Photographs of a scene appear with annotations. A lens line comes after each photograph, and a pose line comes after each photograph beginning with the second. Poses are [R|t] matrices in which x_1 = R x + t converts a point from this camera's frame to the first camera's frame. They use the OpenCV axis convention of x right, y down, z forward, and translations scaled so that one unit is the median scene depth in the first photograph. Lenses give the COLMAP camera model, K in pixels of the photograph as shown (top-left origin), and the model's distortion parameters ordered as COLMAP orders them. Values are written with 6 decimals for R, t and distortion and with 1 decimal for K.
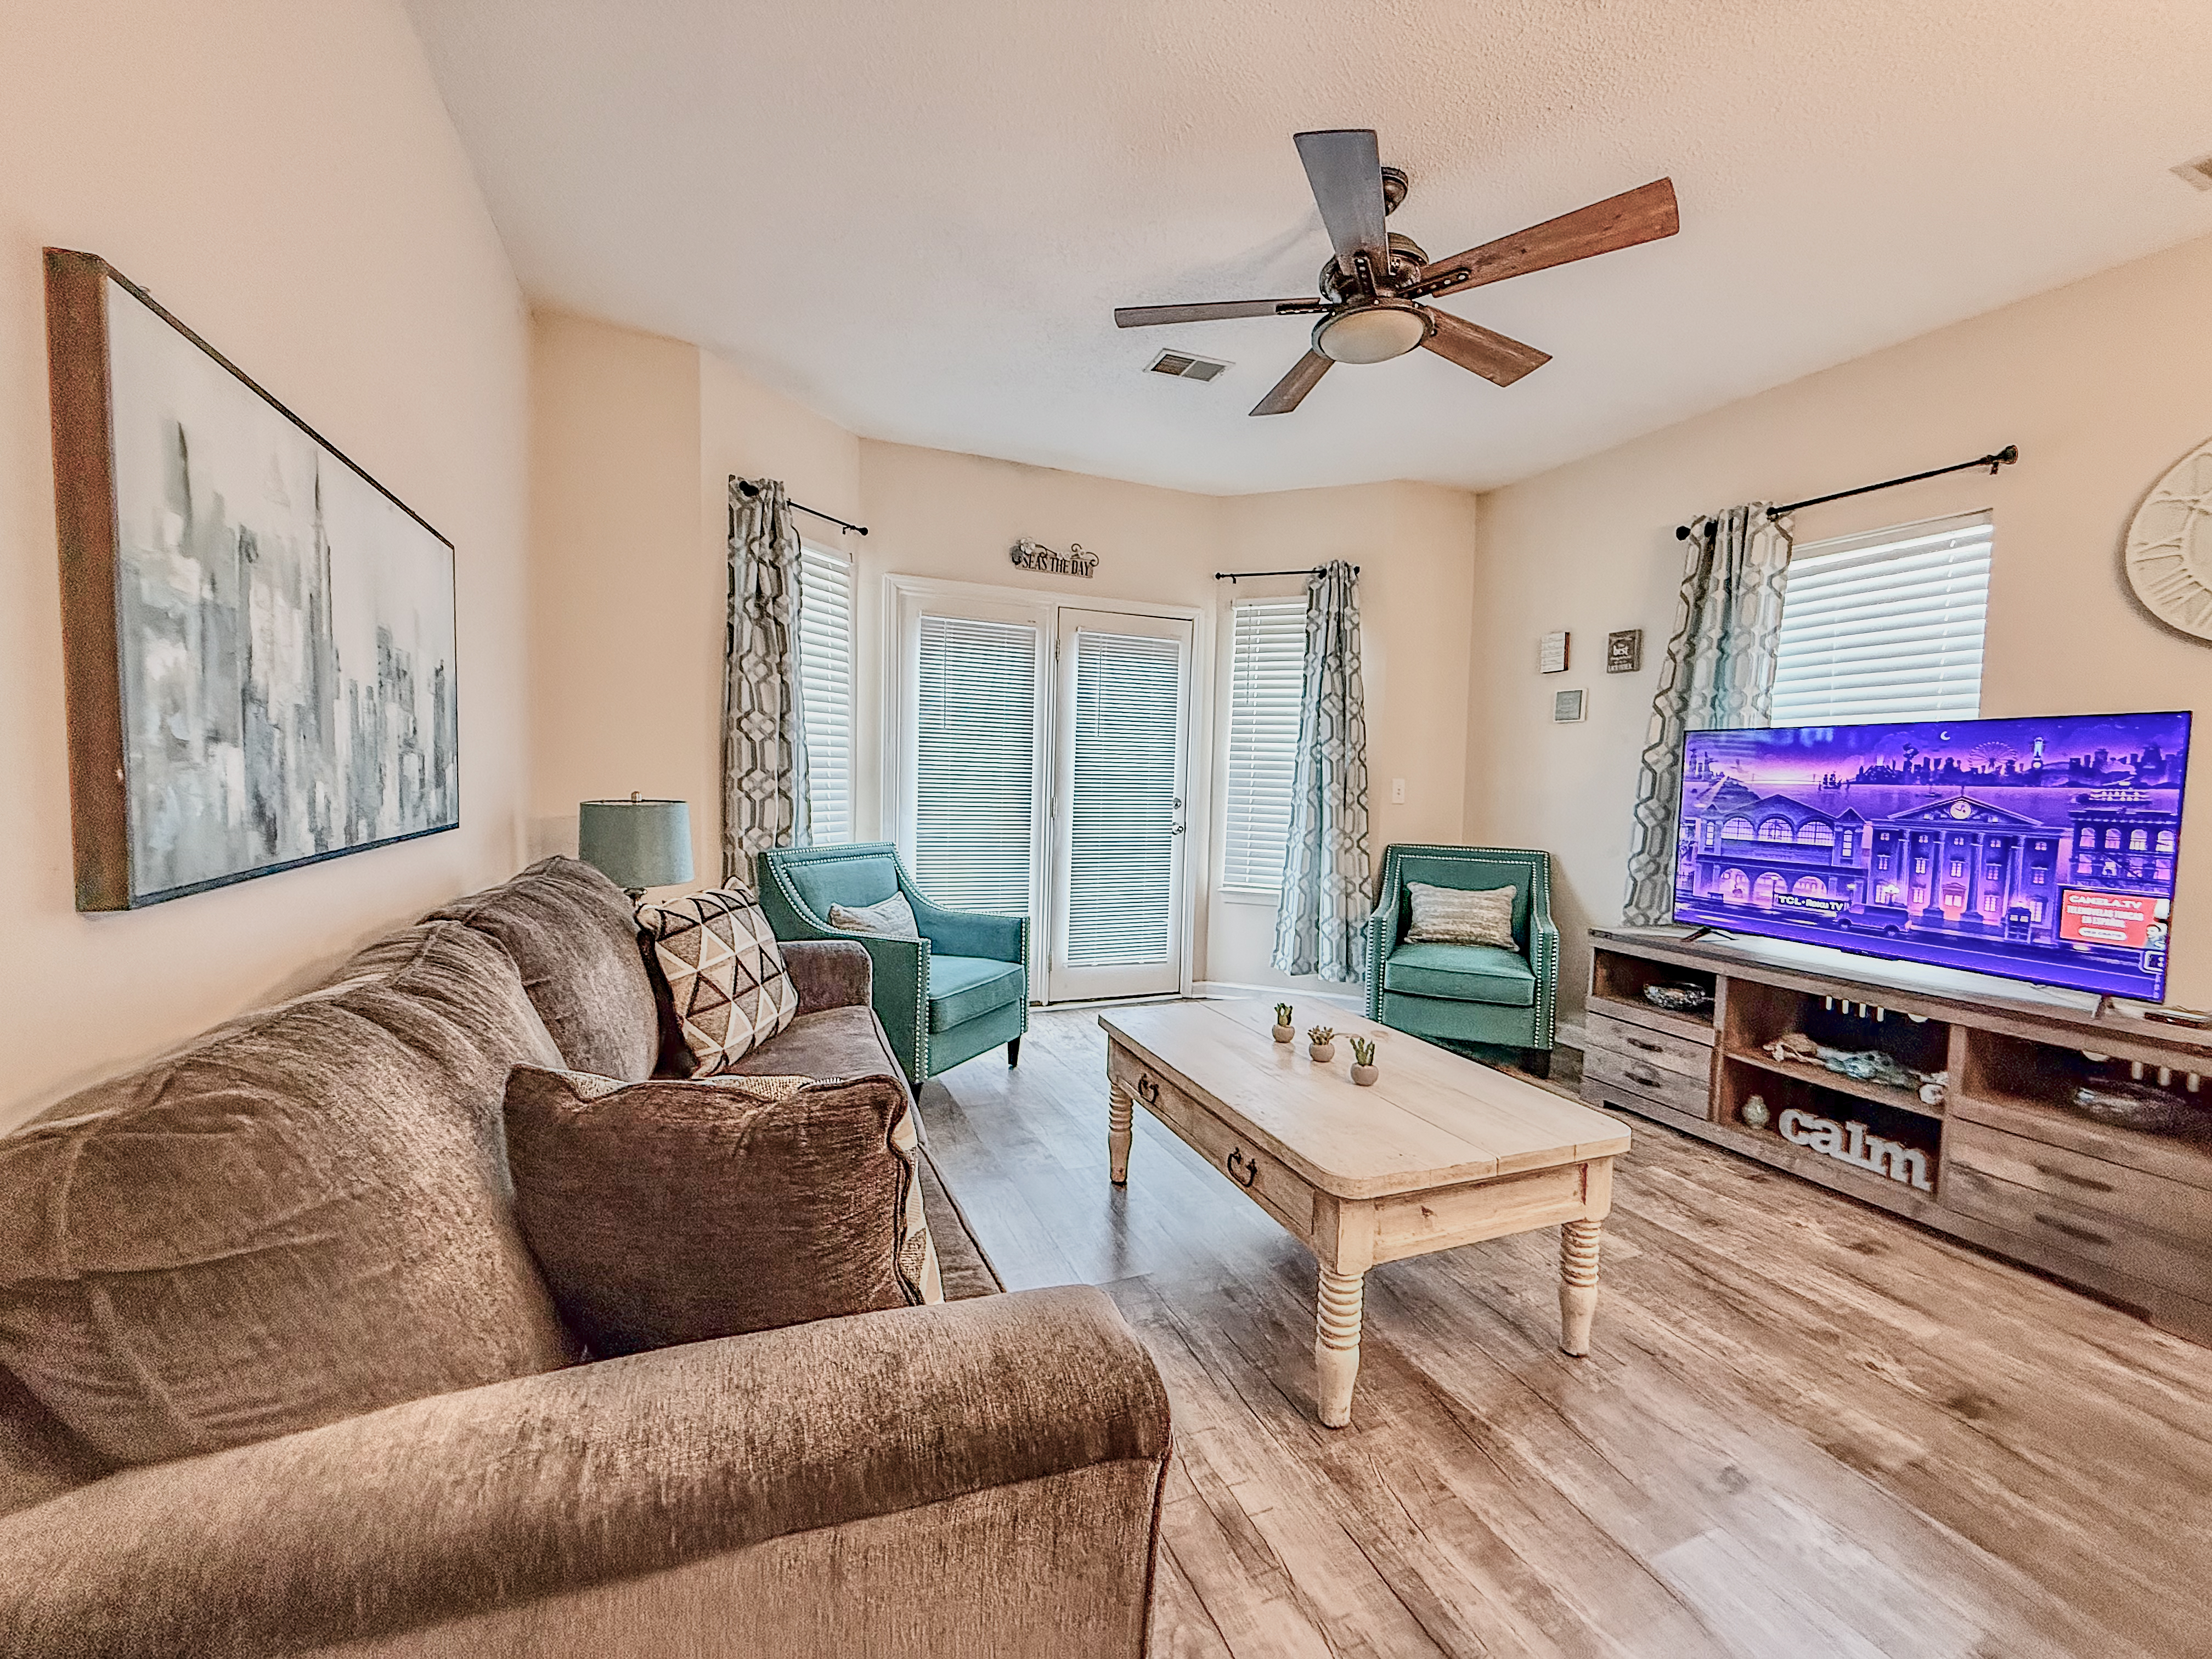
lens RADIAL K [[886.4, 0, 1101.9], [0, 886.4, 827.7], [0, 0, 1]] dist [0.000798, 0.000125]
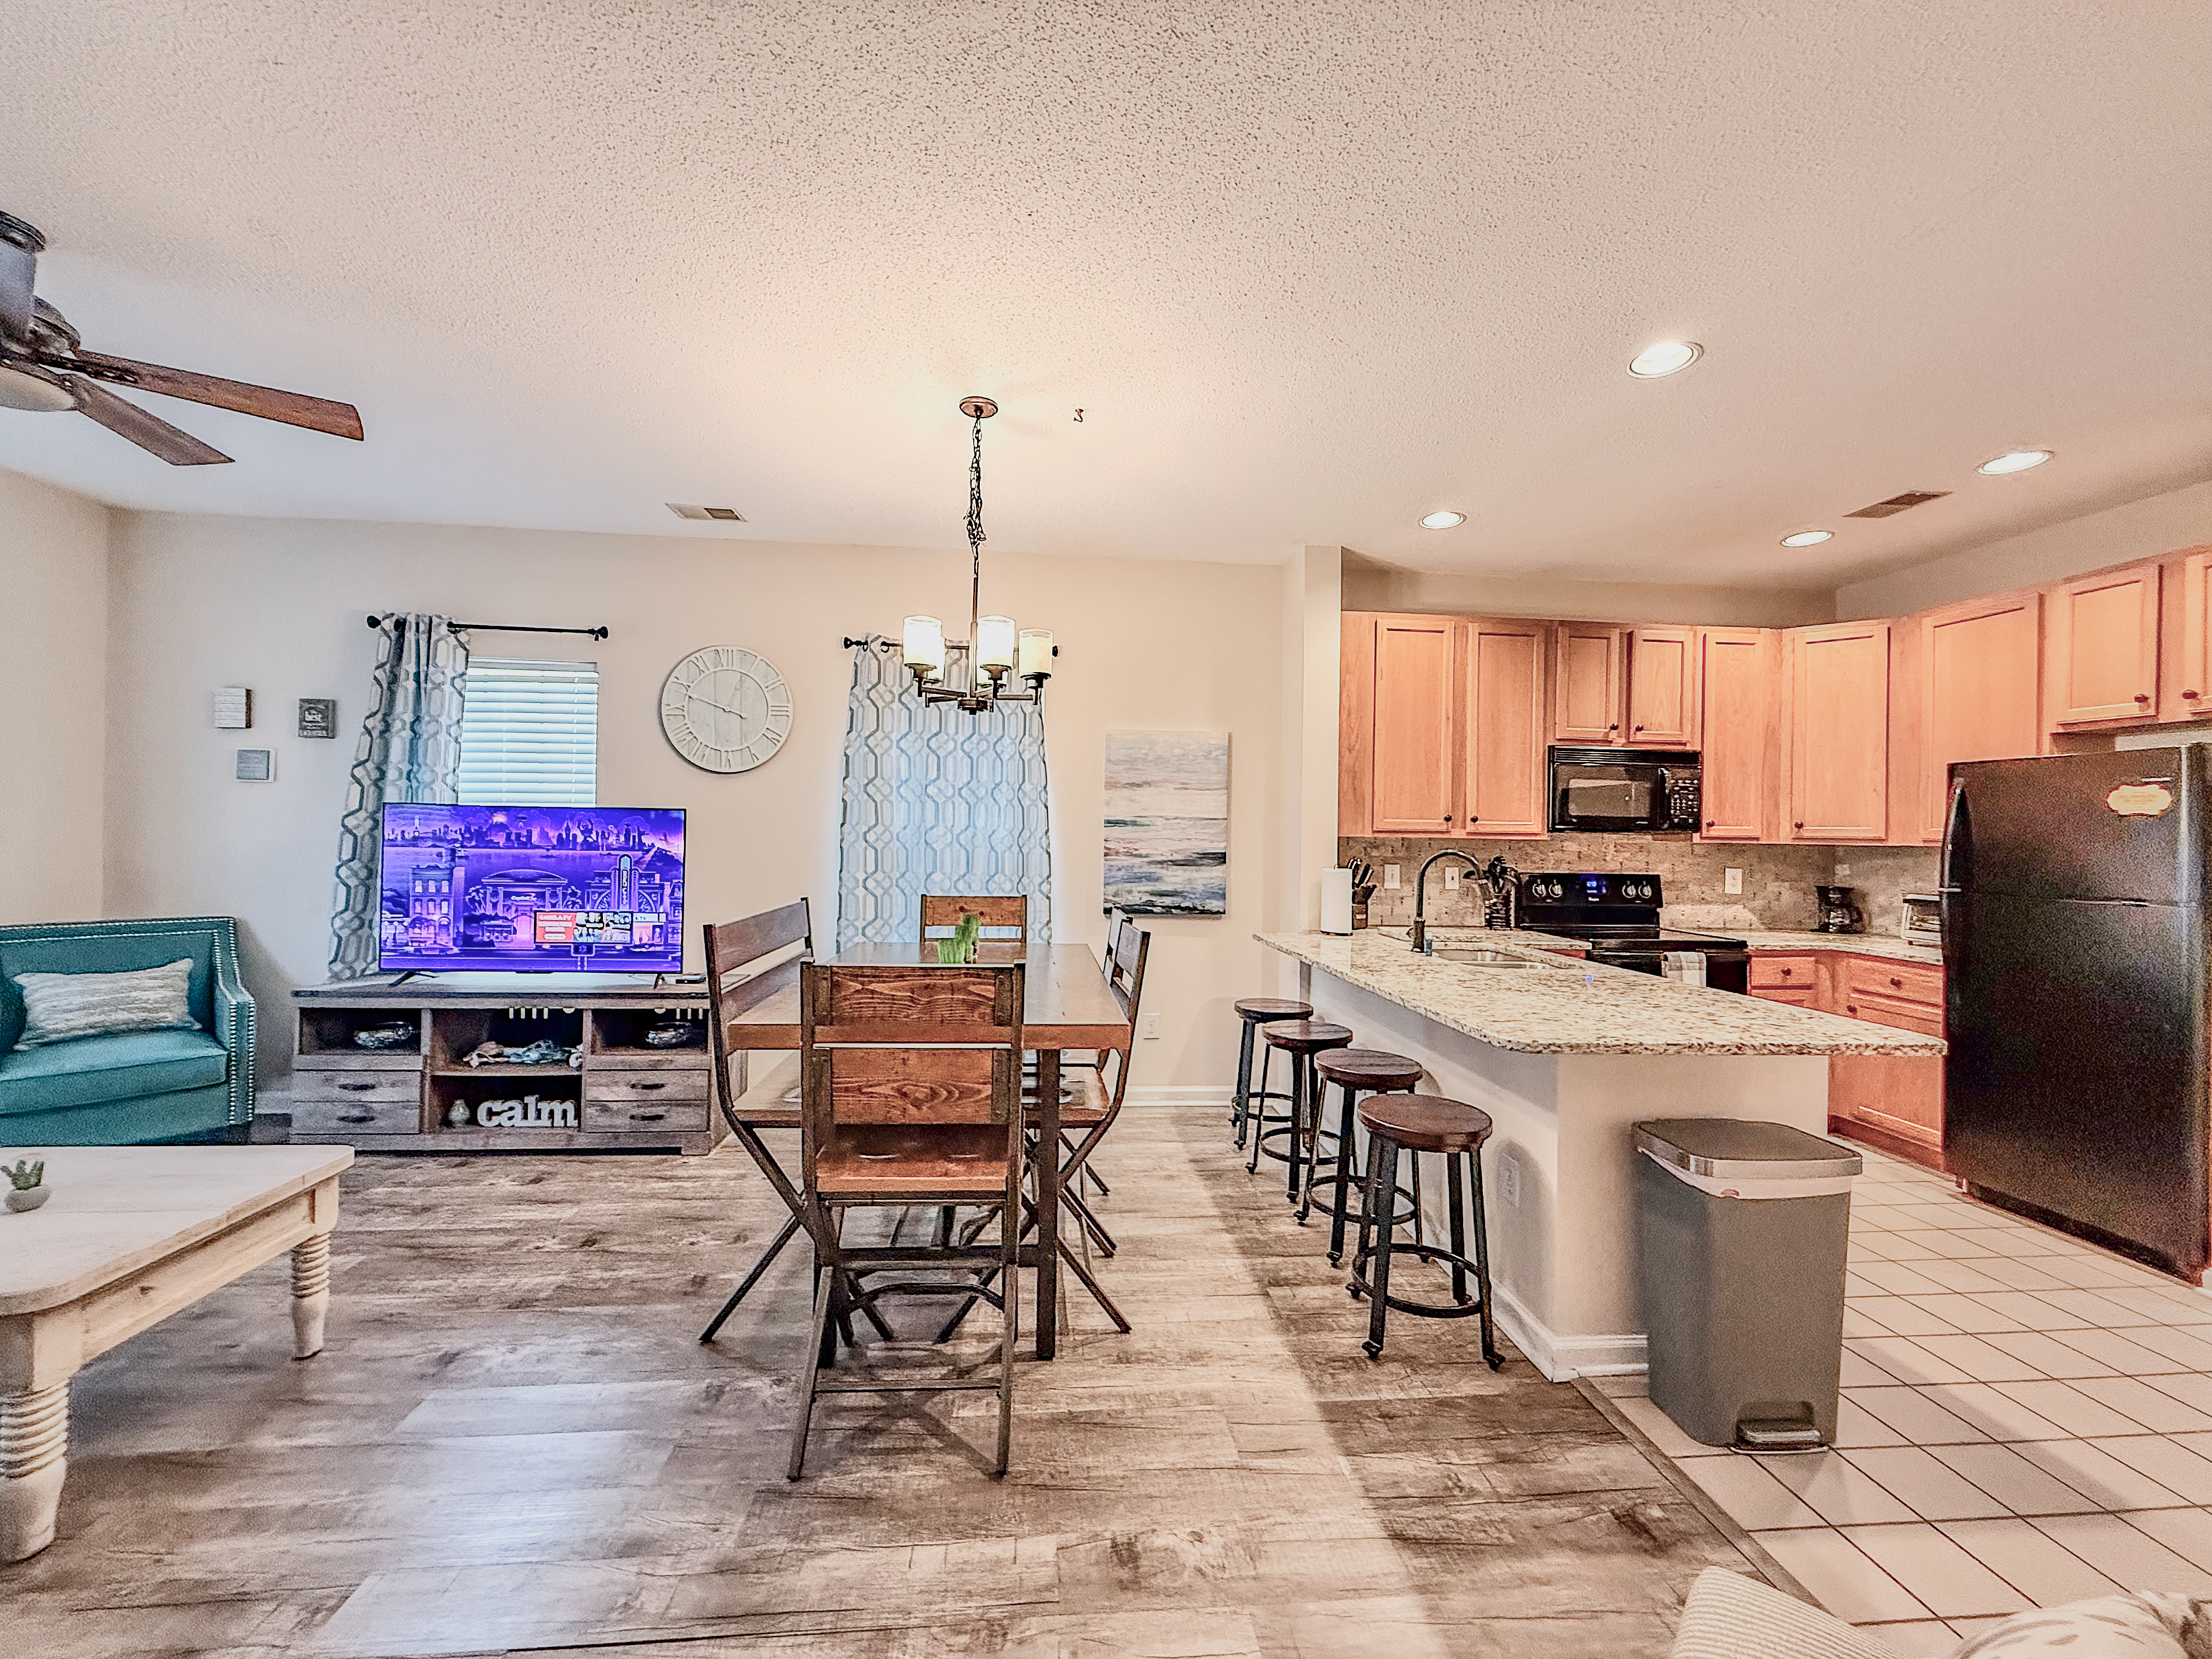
lens RADIAL K [[886.4, 0, 1101.9], [0, 886.4, 827.7], [0, 0, 1]] dist [0.000798, 0.000125]
pose [[0.303150, -0.014179, 0.952837, -0.157411], [0.043561, 0.999050, 0.001007, -0.038664], [-0.951947, 0.041201, 0.303480, -0.235266]]
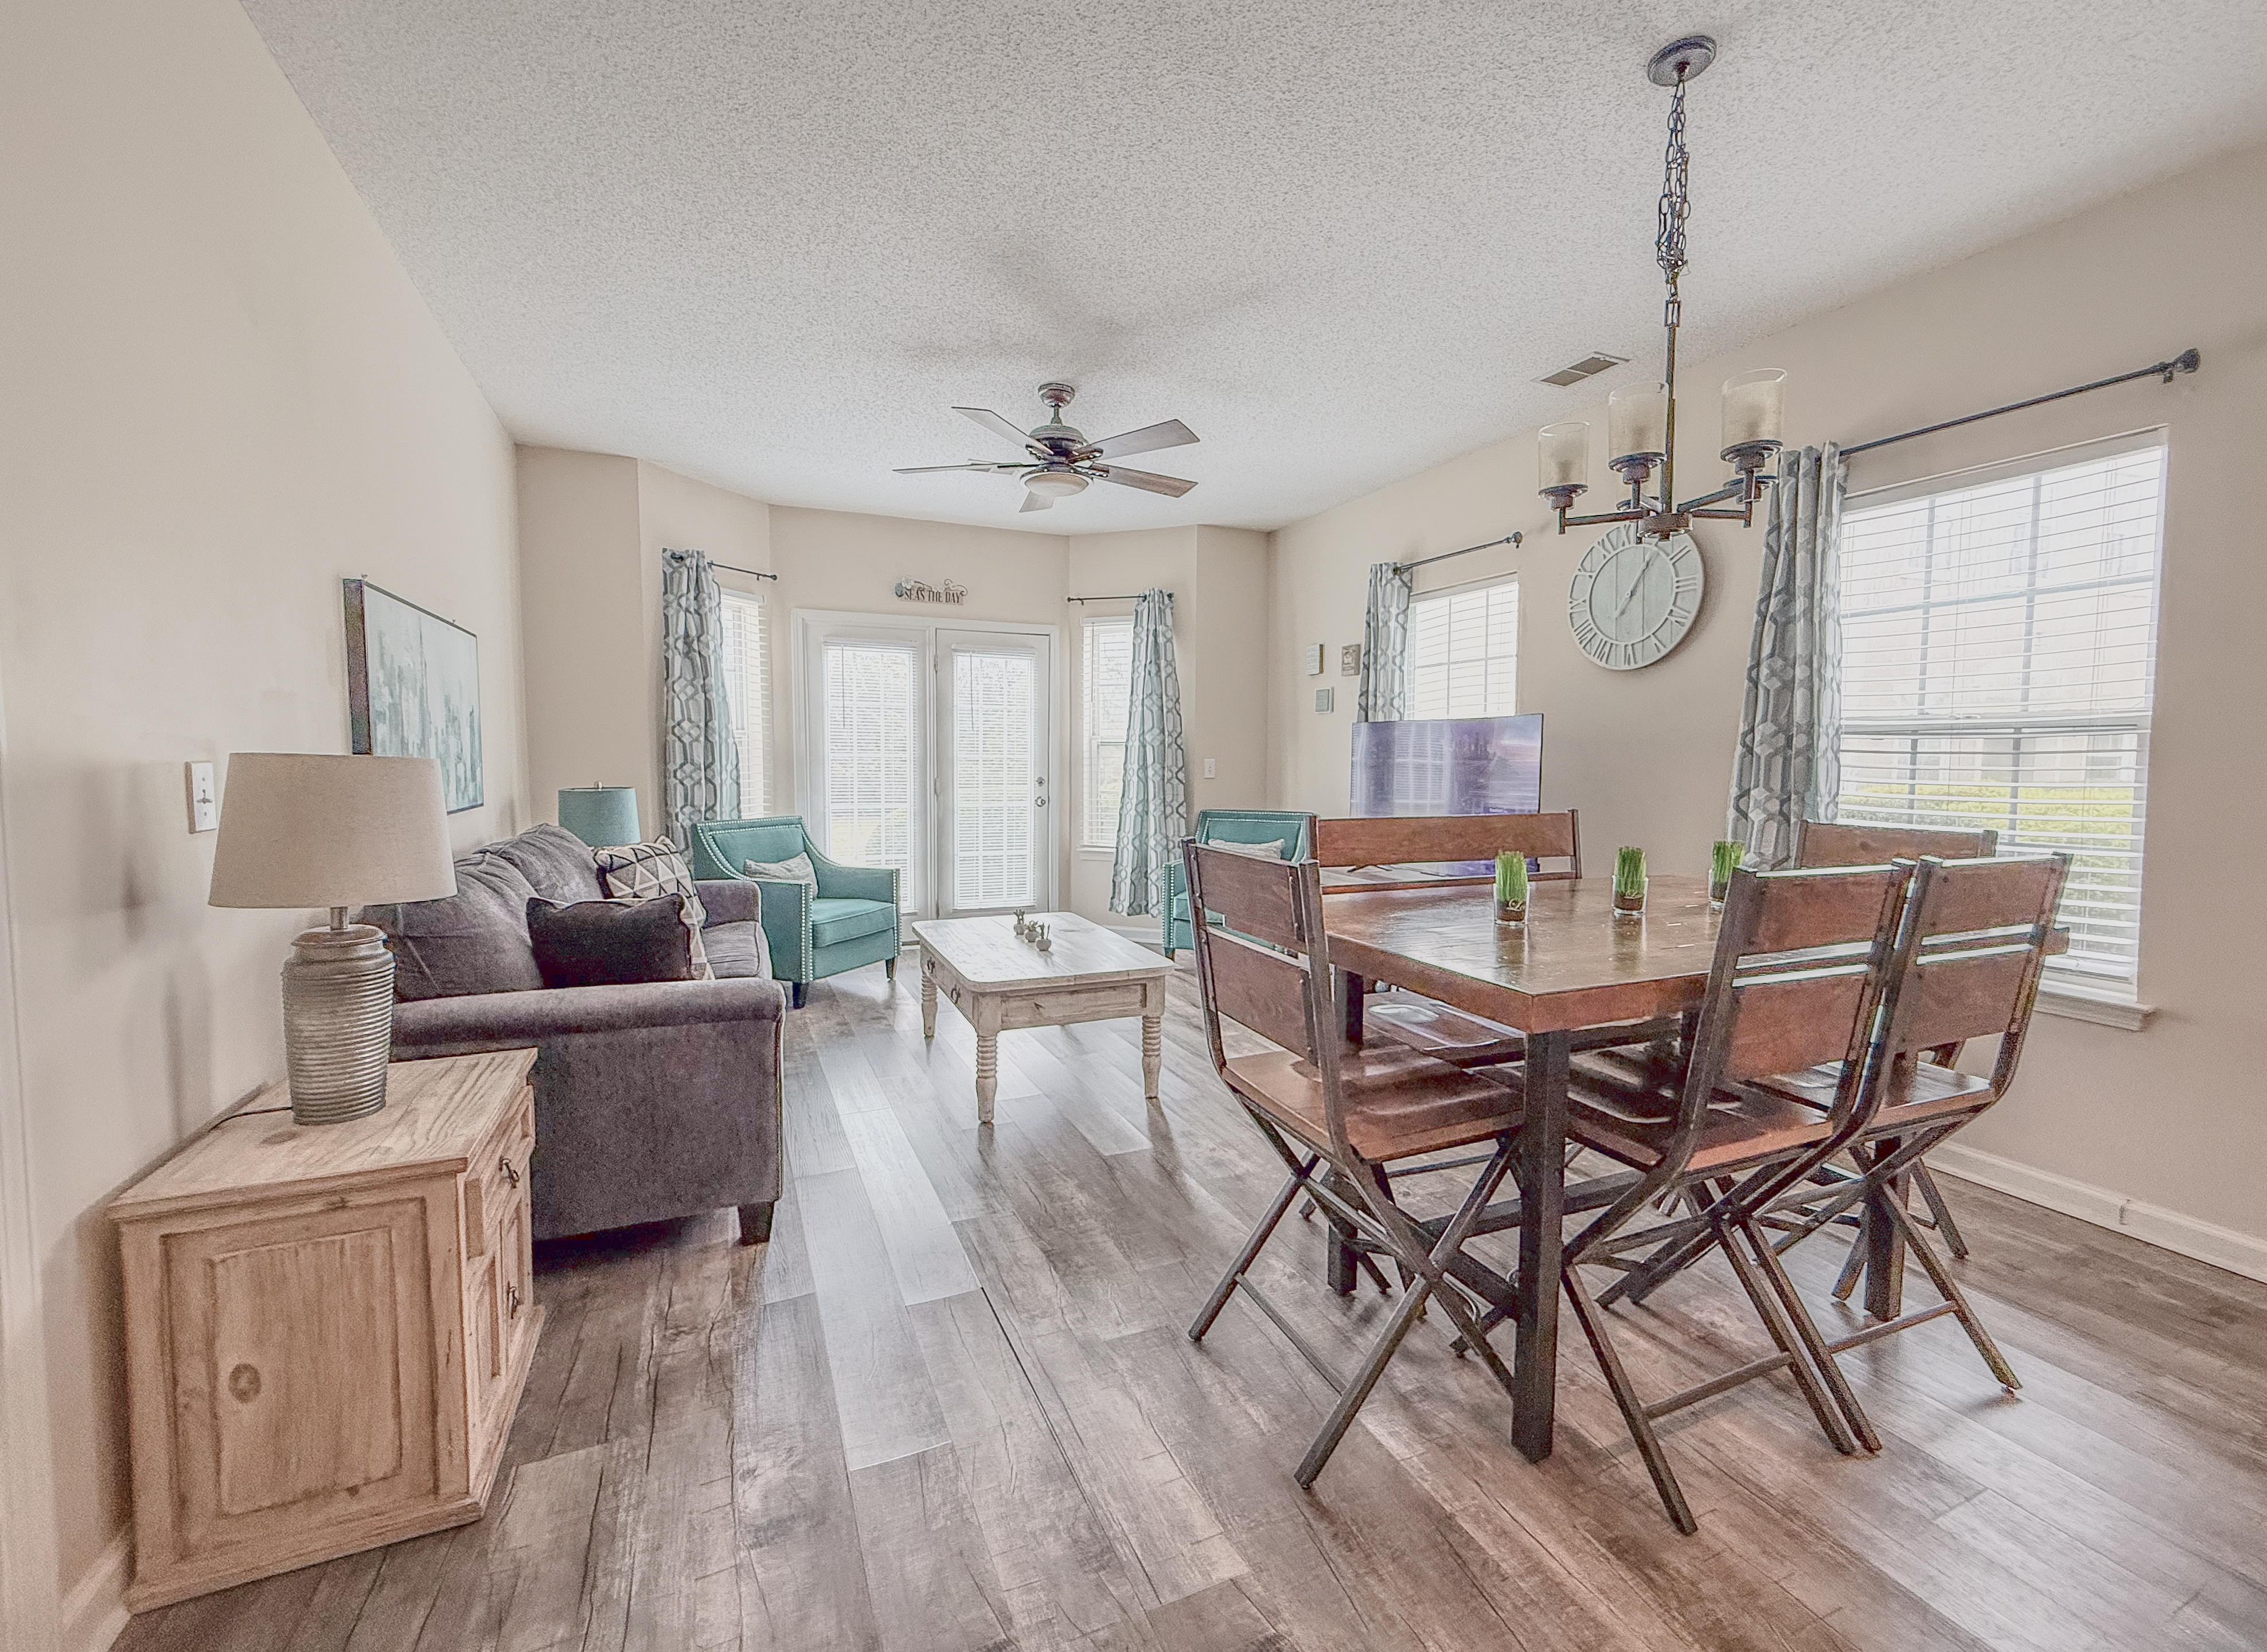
lens RADIAL K [[928.5, 0, 1131.3], [0, 928.5, 813.6], [0, 0, 1]] dist [-0.000481, -0.000113]
pose [[0.999590, -0.021753, 0.018640, 0.284397], [0.021643, 0.999747, 0.006054, 0.019386], [-0.018767, -0.005648, 0.999808, -0.477232]]
